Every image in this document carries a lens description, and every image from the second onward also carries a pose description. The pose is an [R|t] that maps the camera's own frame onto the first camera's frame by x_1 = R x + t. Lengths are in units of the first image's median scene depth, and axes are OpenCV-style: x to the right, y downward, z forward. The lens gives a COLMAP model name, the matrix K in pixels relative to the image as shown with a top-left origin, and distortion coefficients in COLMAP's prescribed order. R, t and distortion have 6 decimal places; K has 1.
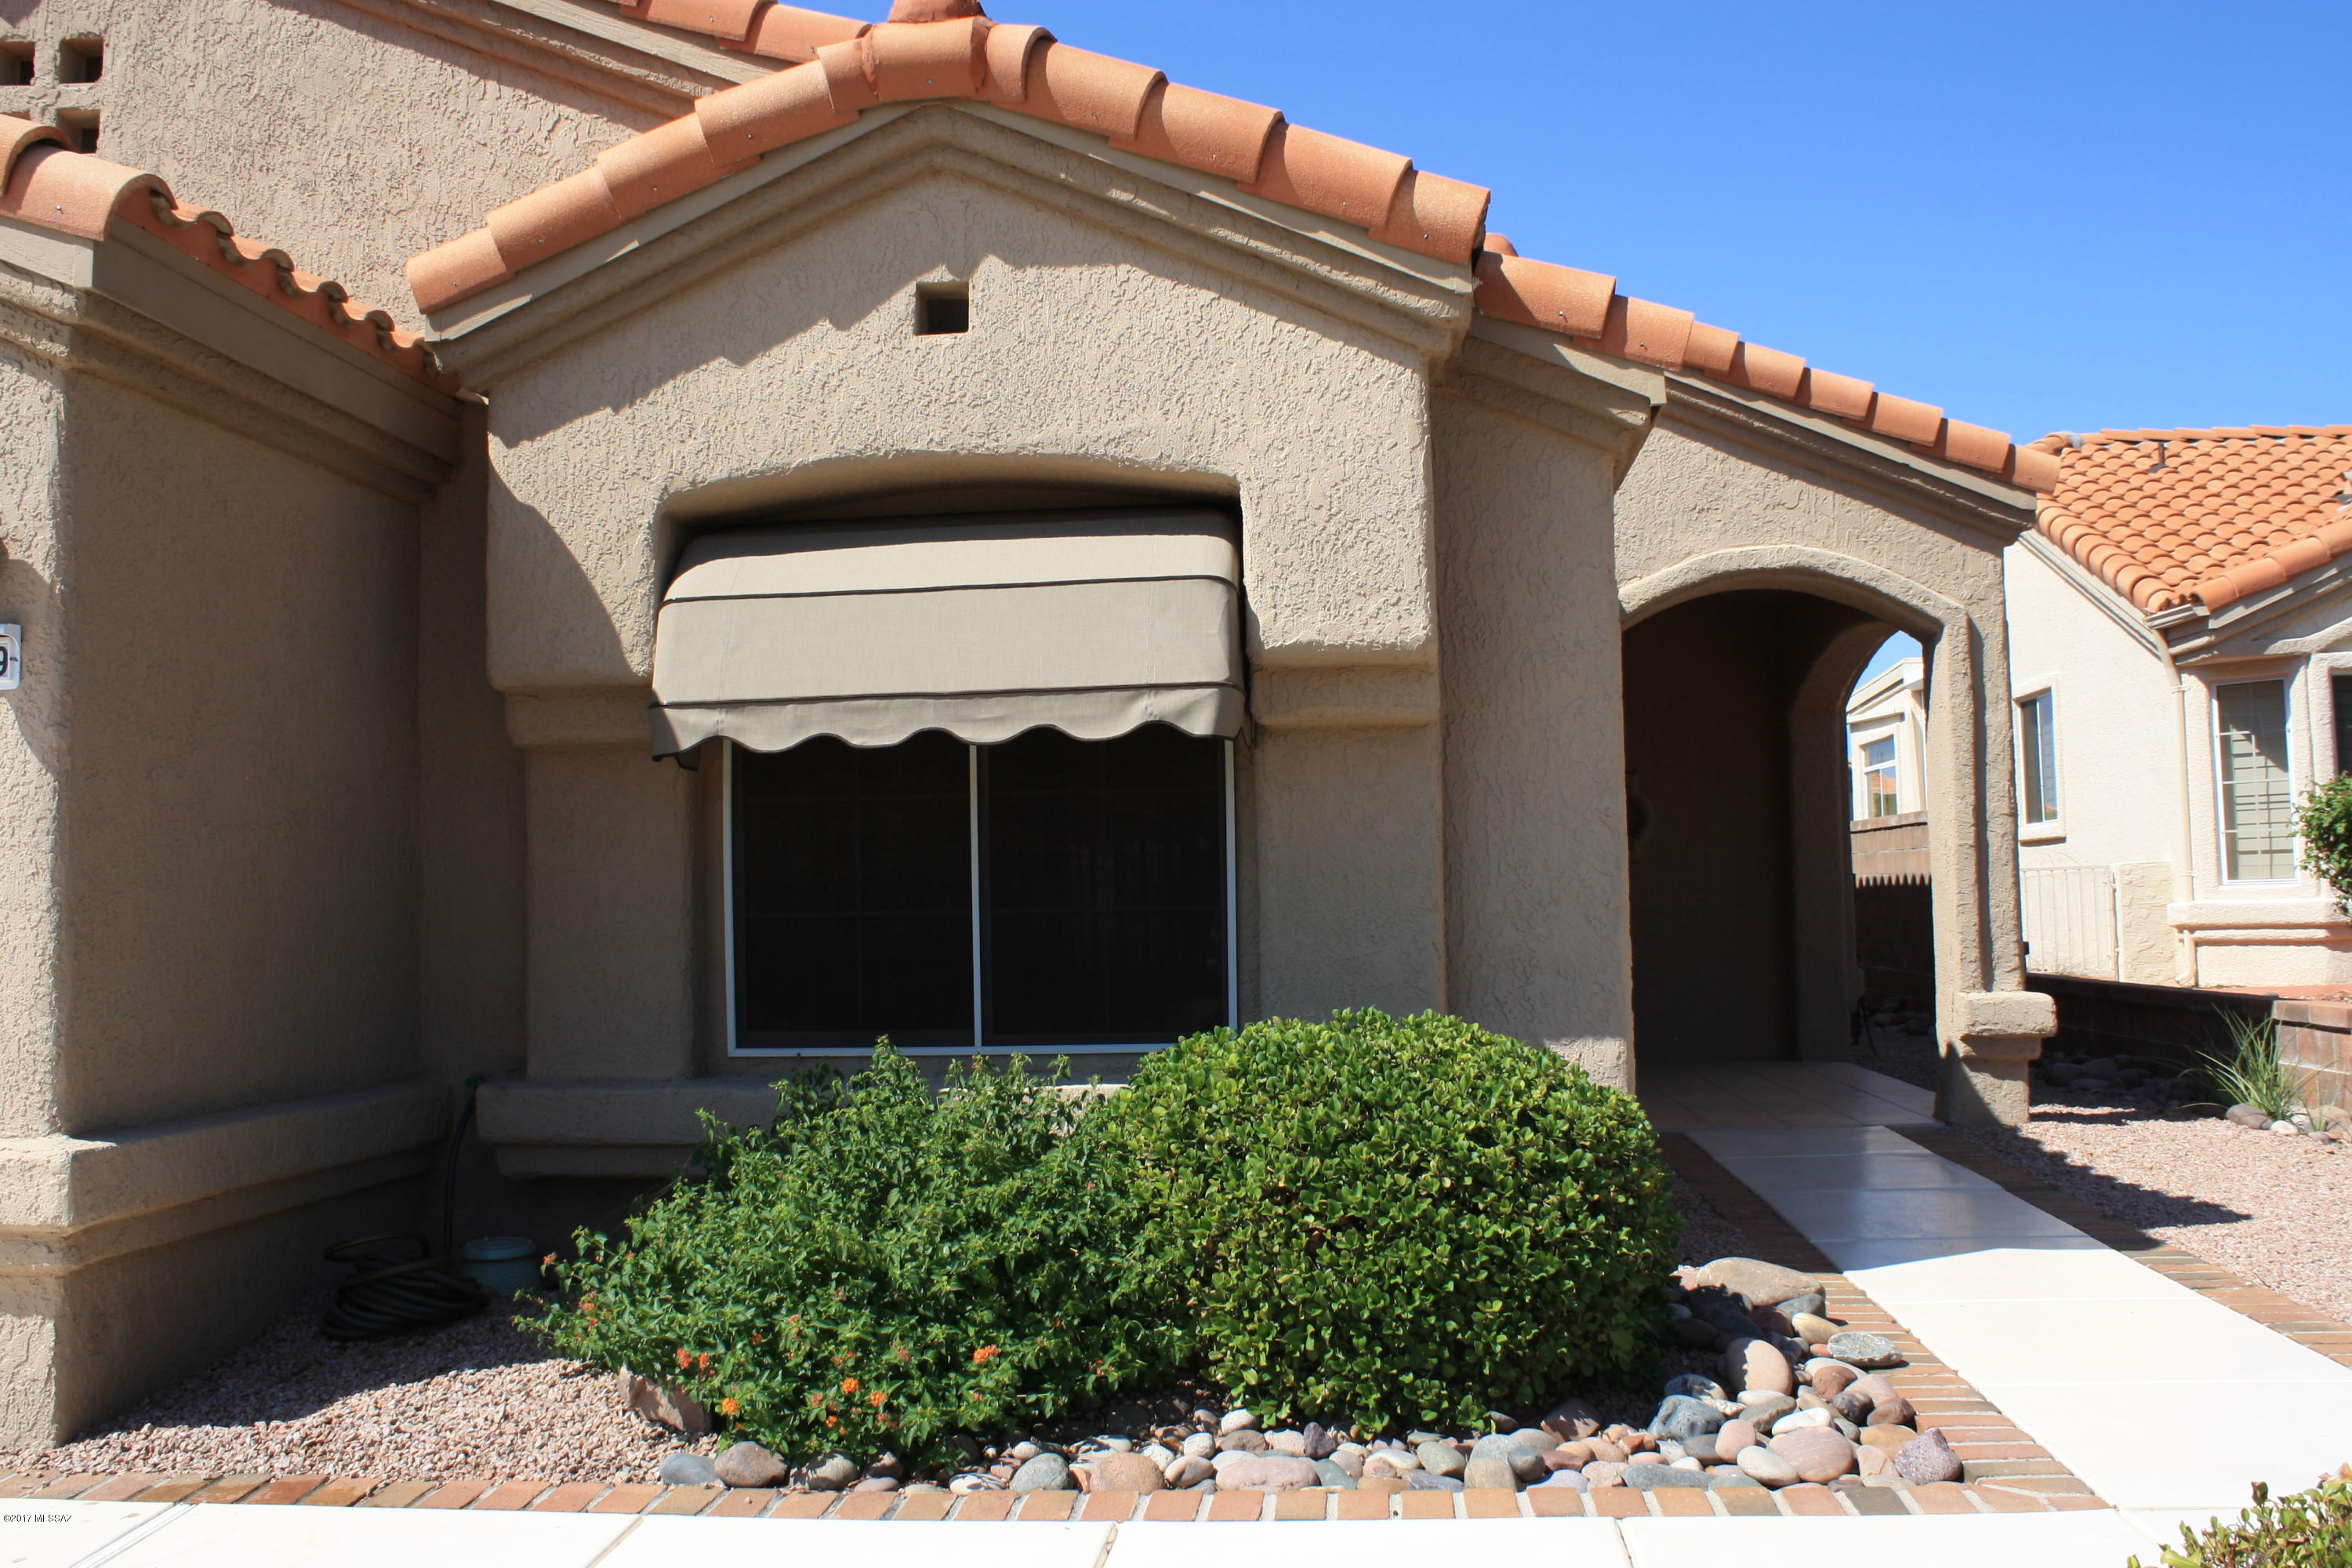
lens RADIAL K [[2054.1, 0, 1176.0], [0, 2054.1, 784.0], [0, 0, 1]] dist [-0.110761, 0.076762]
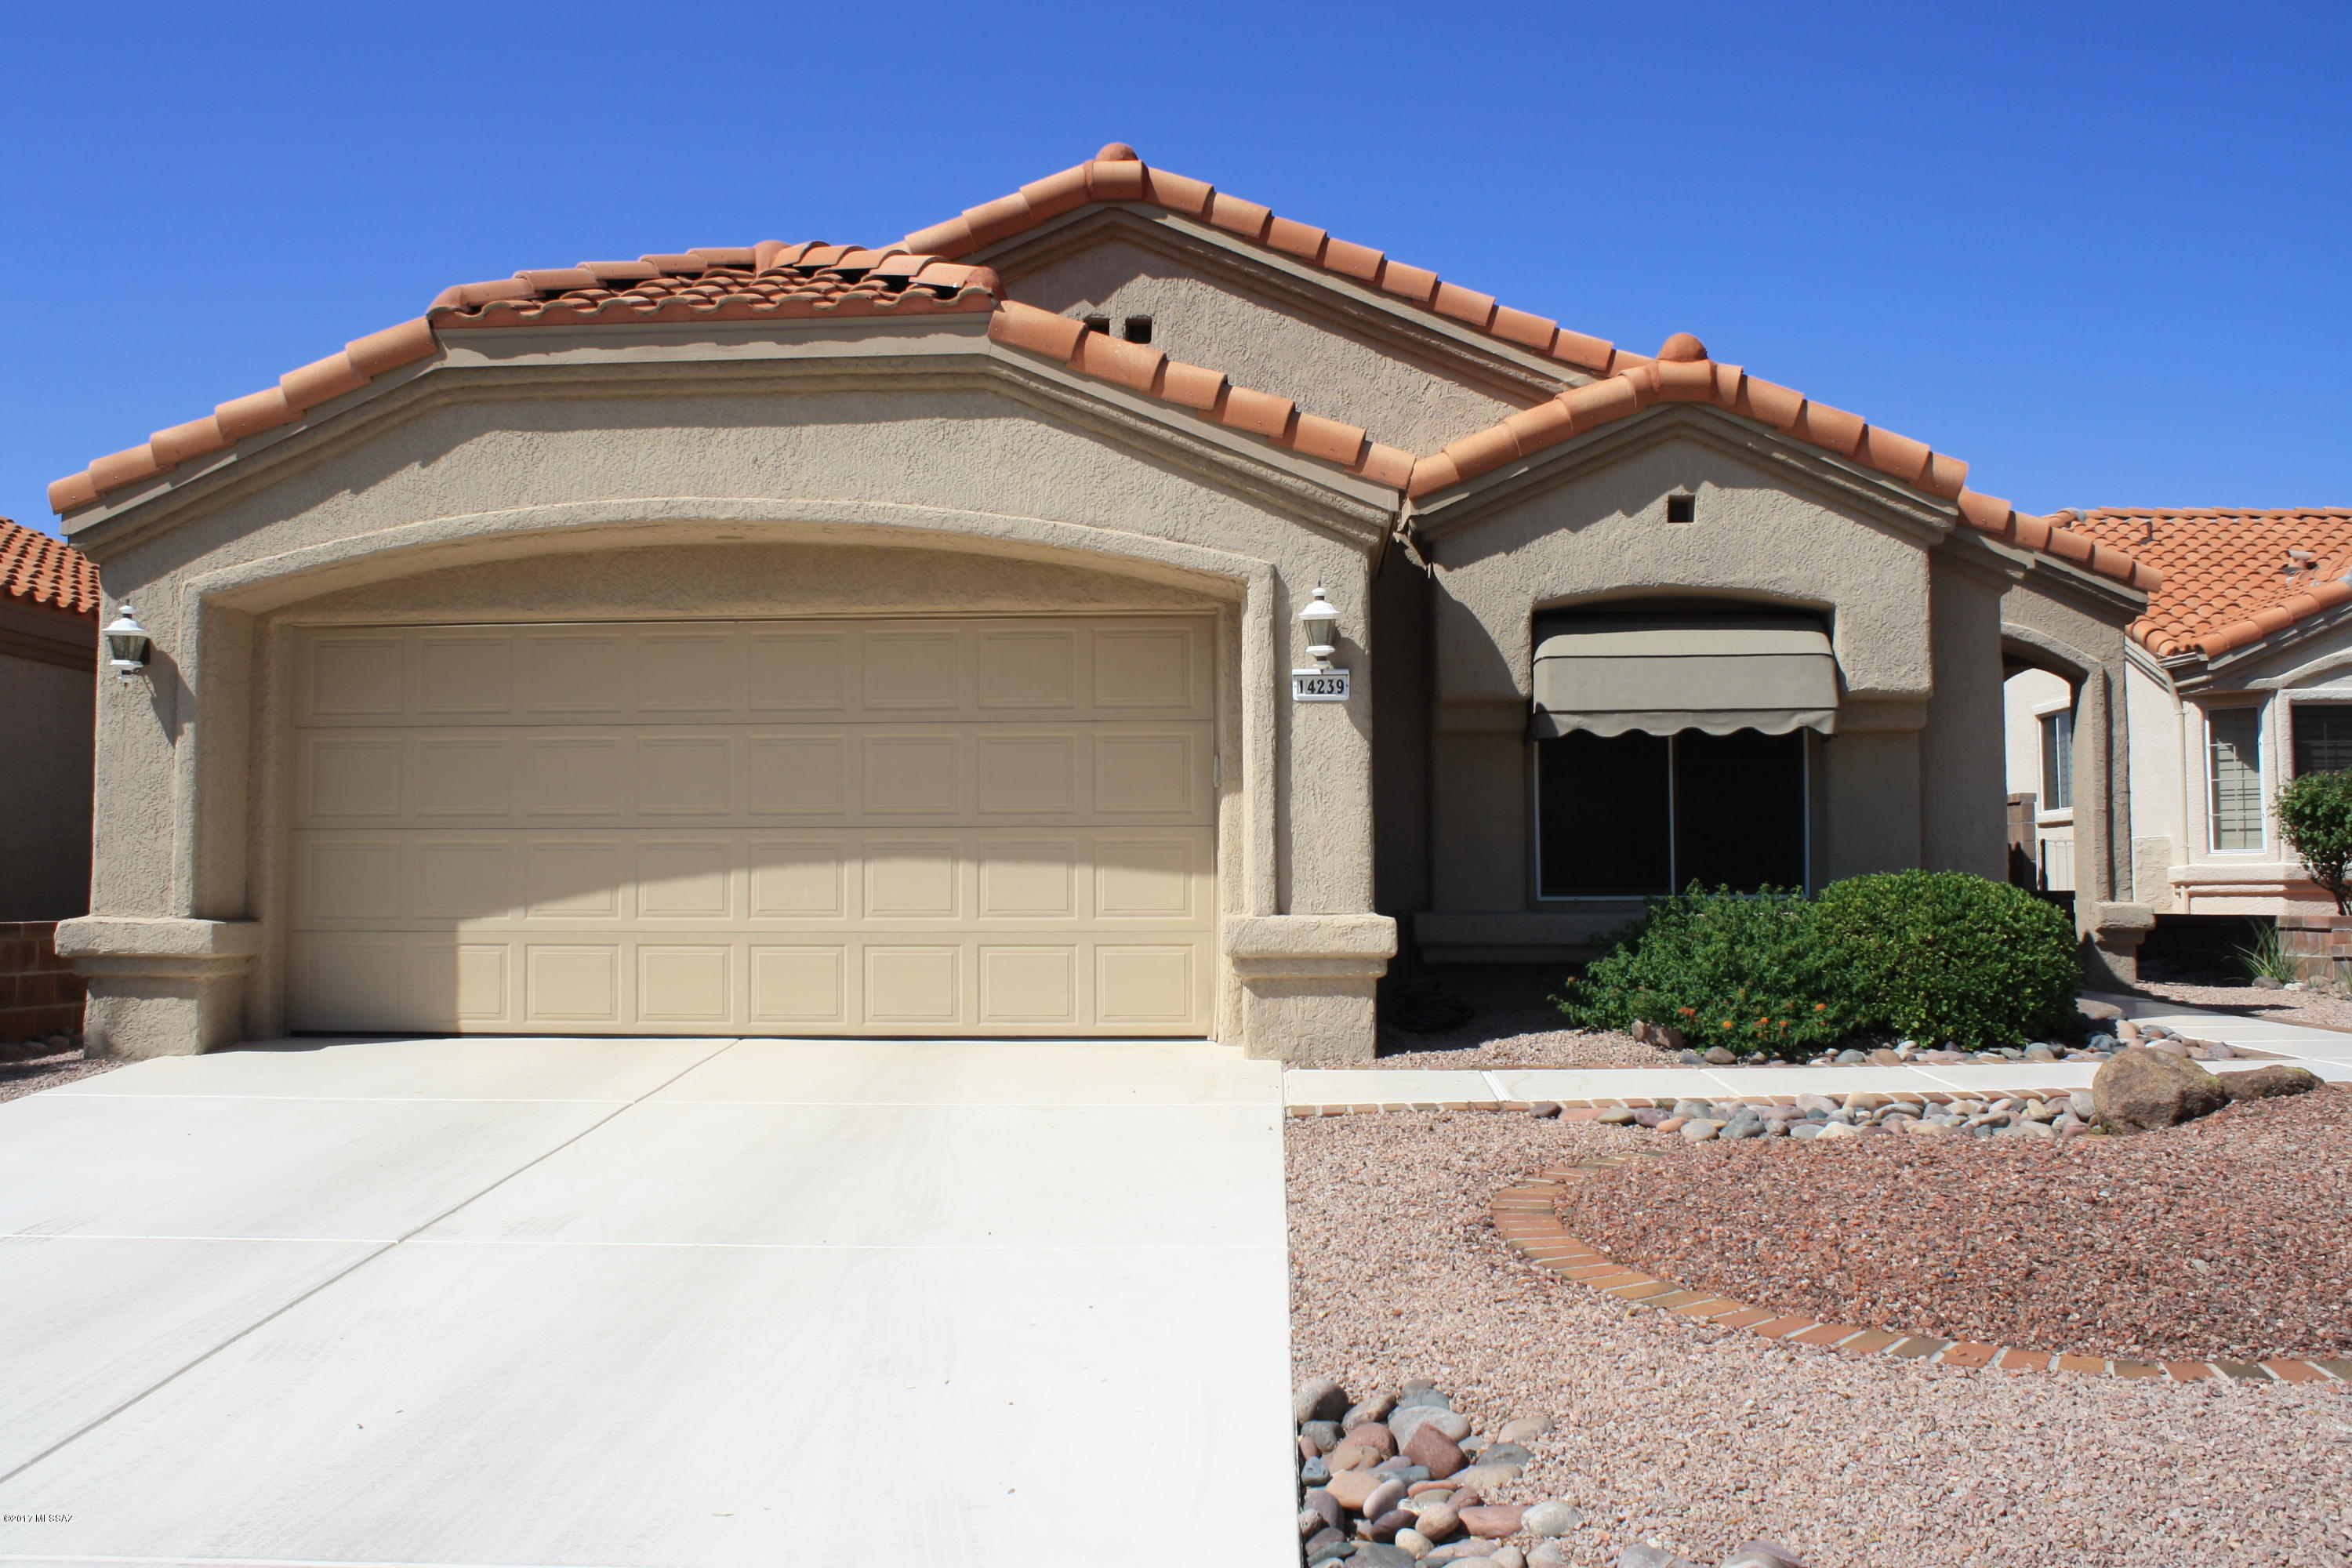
lens RADIAL K [[2054.1, 0, 1176.0], [0, 2054.1, 784.0], [0, 0, 1]] dist [-0.110761, 0.076762]
pose [[0.998314, 0.019417, 0.054707, -0.682788], [-0.019639, 0.999801, 0.003538, 0.028359], [-0.054627, -0.004606, 0.998496, -0.883338]]
